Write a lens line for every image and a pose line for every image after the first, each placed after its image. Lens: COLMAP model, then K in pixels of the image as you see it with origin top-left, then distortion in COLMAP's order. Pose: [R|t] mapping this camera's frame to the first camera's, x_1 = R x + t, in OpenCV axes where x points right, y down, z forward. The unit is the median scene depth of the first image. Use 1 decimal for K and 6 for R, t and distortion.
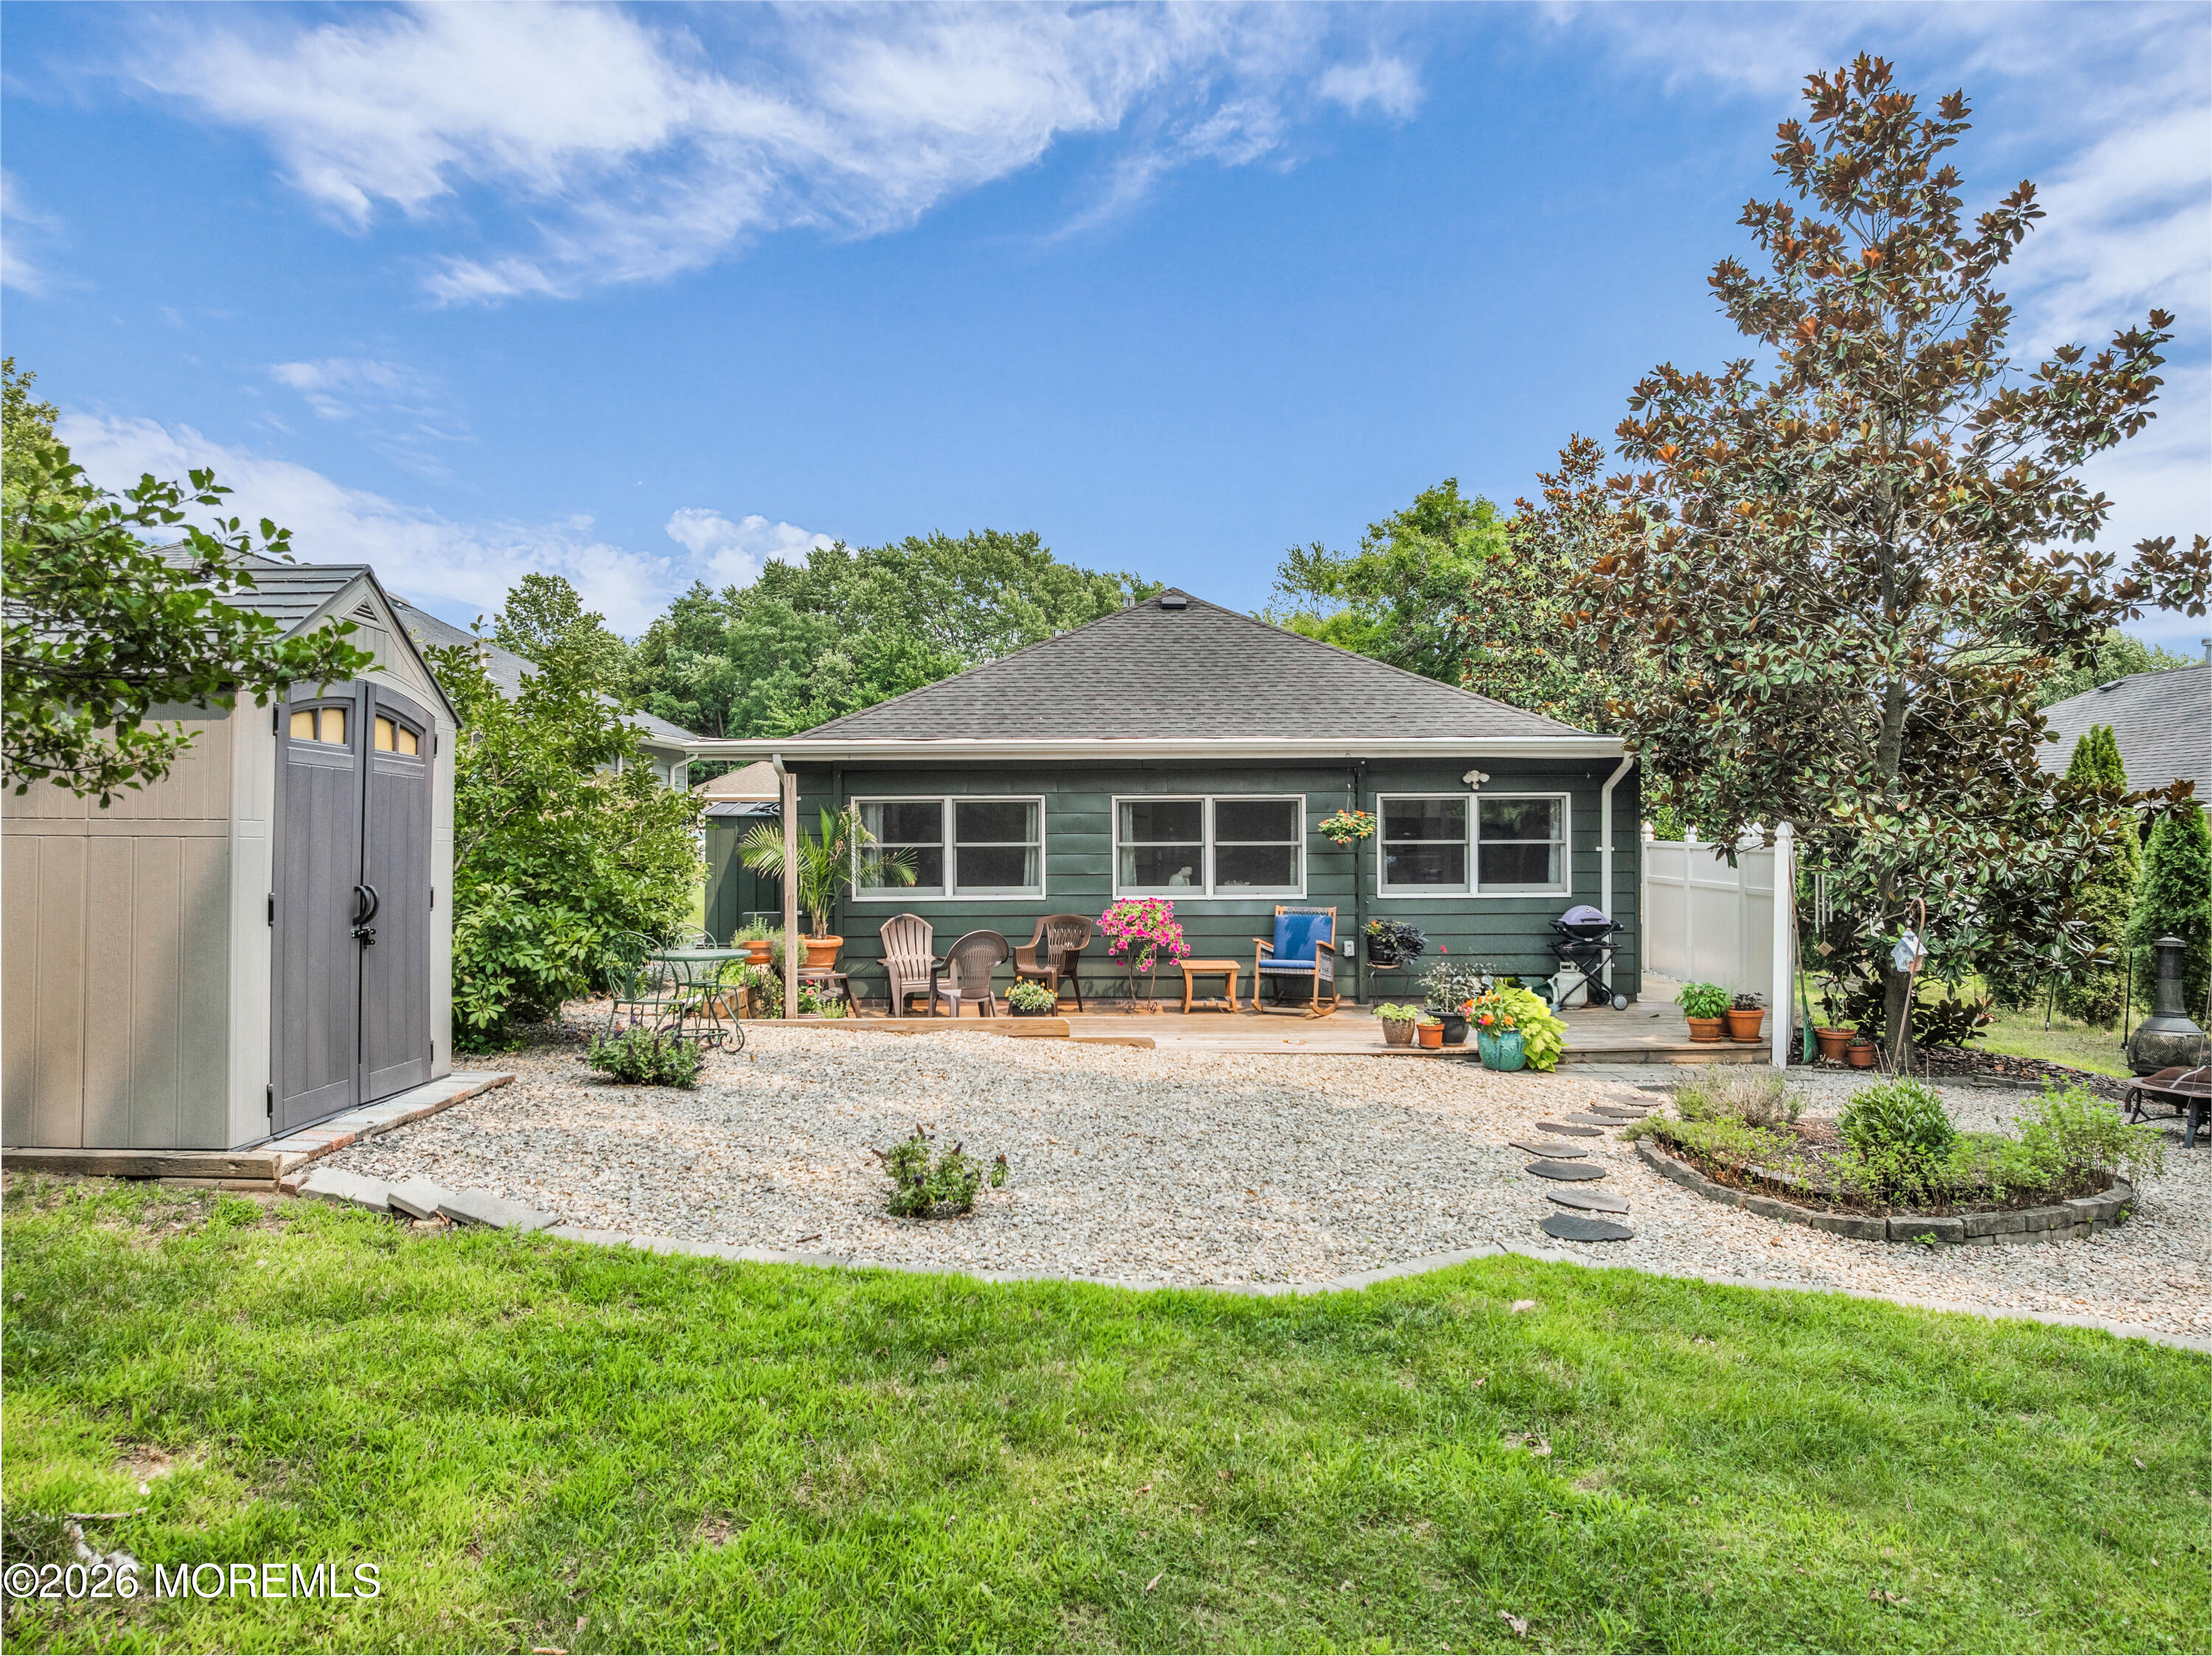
lens RADIAL K [[1553.6, 0, 1106.0], [0, 1553.6, 828.0], [0, 0, 1]] dist [-0.015893, -0.008187]
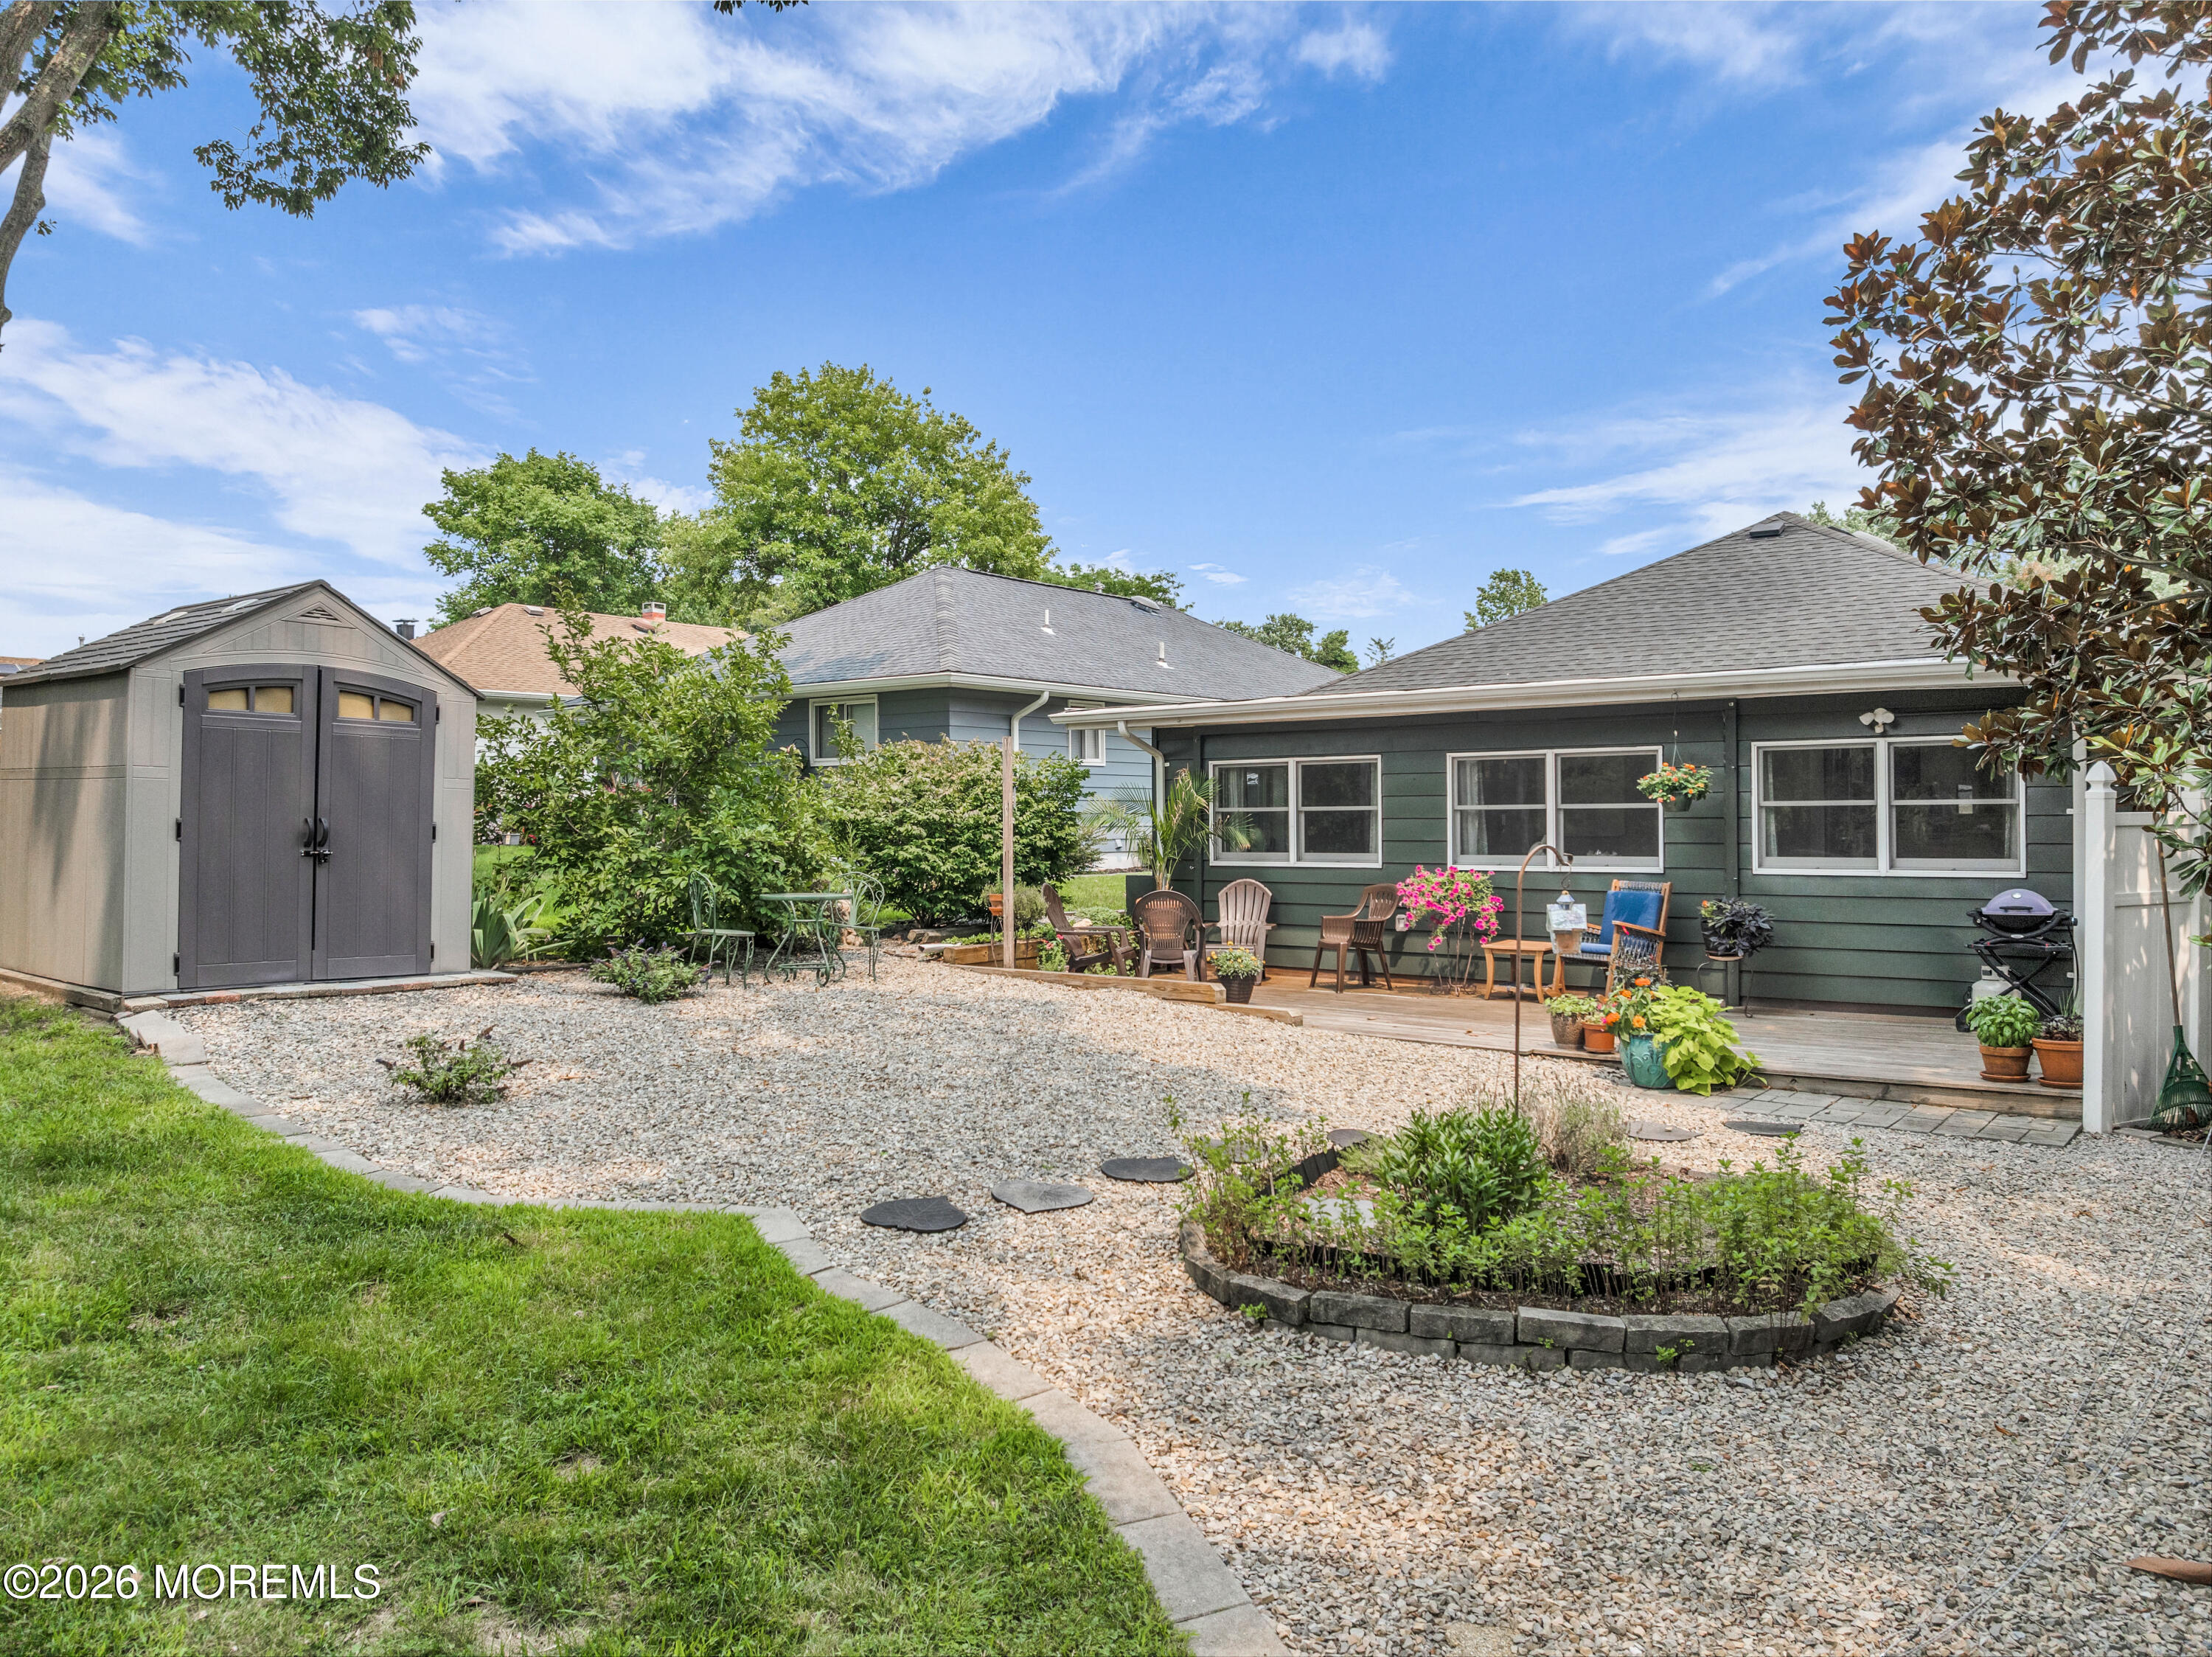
lens RADIAL K [[1549.0, 0, 1106.0], [0, 1549.0, 828.5], [0, 0, 1]] dist [-0.035438, -0.003083]
pose [[0.778323, 0.003560, -0.627854, 0.412766], [-0.000199, 0.999985, 0.005423, 0.017641], [0.627864, -0.004096, 0.778312, 0.178010]]
